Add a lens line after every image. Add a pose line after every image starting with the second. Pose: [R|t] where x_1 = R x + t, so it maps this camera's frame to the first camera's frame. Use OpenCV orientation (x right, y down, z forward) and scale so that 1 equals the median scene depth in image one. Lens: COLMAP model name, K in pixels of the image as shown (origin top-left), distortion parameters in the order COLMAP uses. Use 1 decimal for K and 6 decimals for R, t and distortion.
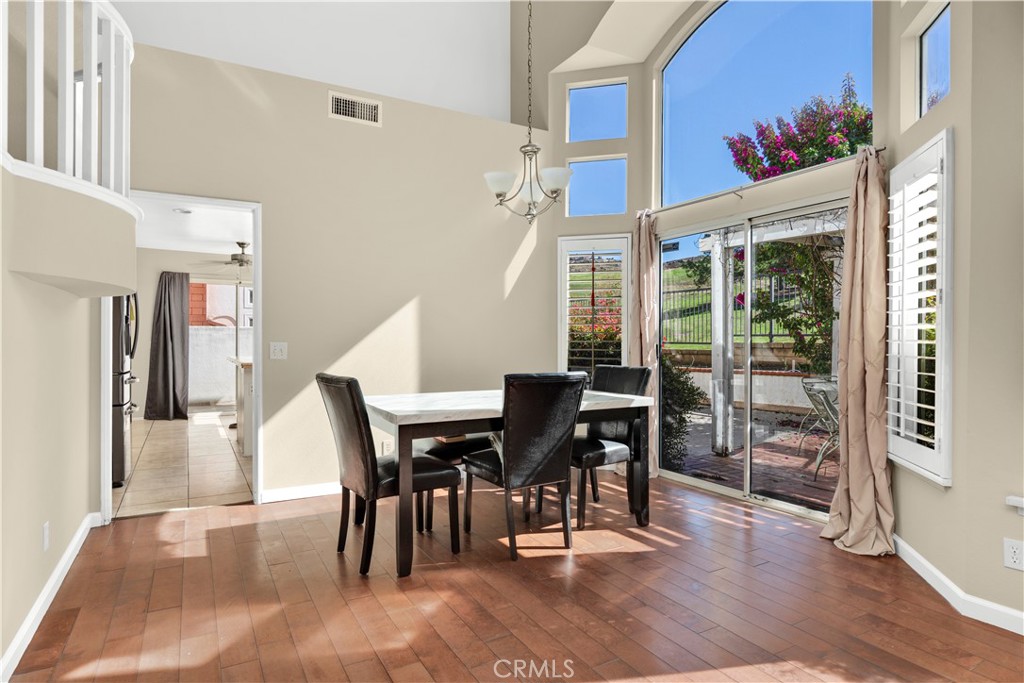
lens RADIAL K [[561.4, 0, 510.3], [0, 561.4, 336.5], [0, 0, 1]] dist [0.003733, 0.000235]
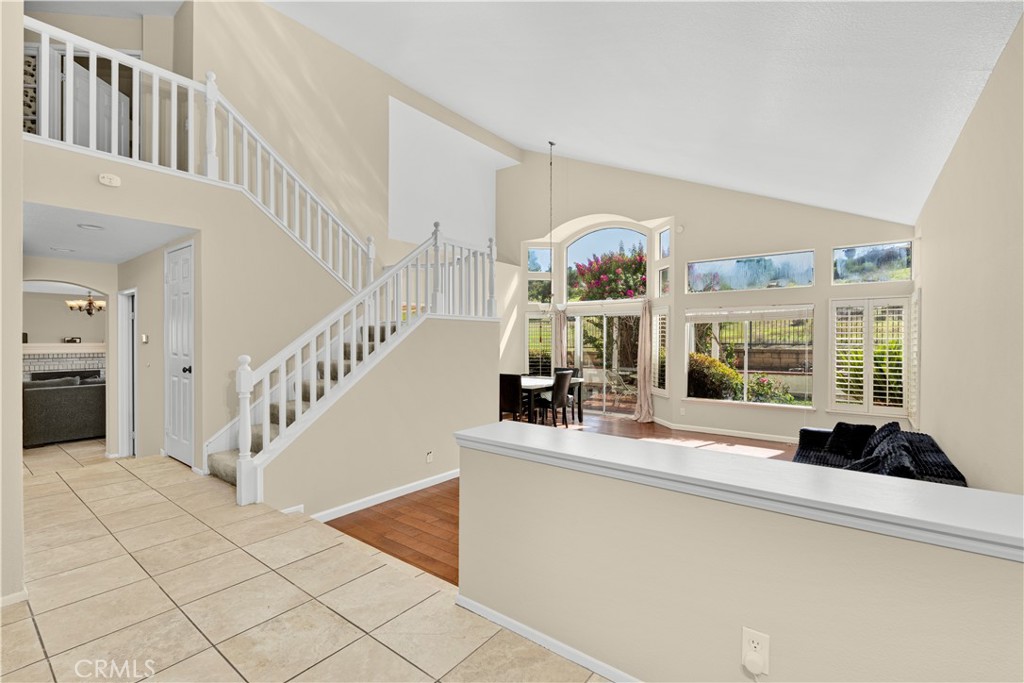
lens RADIAL K [[445.1, 0, 513.2], [0, 445.1, 340.2], [0, 0, 1]] dist [-0.000476, -0.001089]
pose [[0.921383, -0.001938, 0.388652, -1.118239], [0.000339, 0.999991, 0.004182, -0.114704], [-0.388656, -0.003721, 0.921375, -1.126199]]
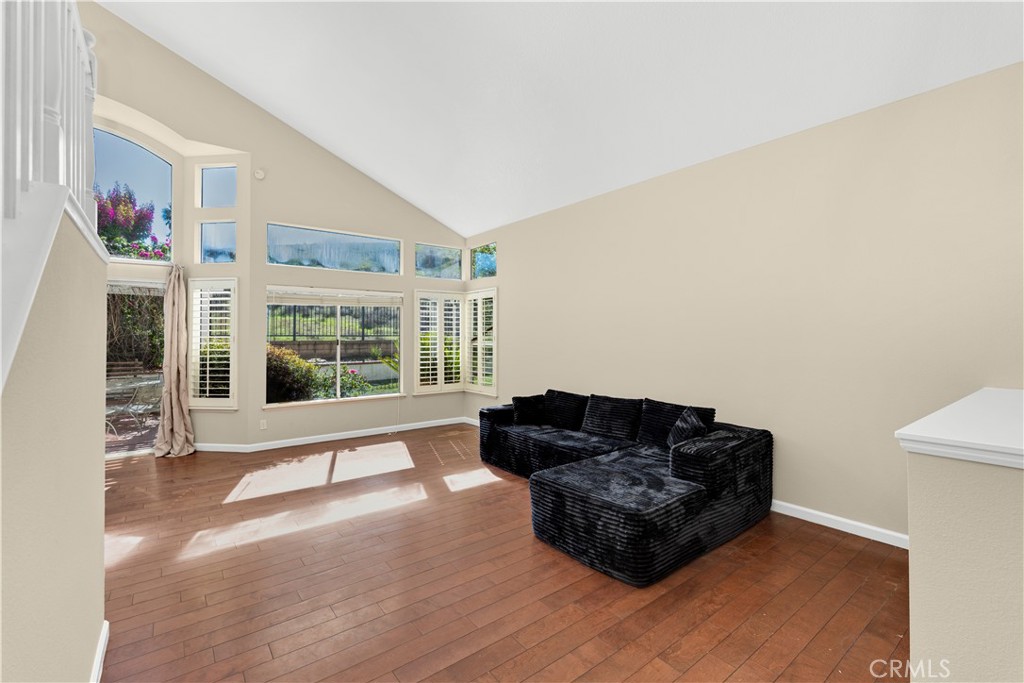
lens RADIAL K [[445.1, 0, 502.1], [0, 445.1, 327.9], [0, 0, 1]] dist [-0.000476, -0.001089]
pose [[-0.130504, 0.015851, 0.991321, -1.202383], [-0.002168, 0.999865, -0.016273, -0.072271], [-0.991445, -0.004273, -0.130452, 0.024462]]
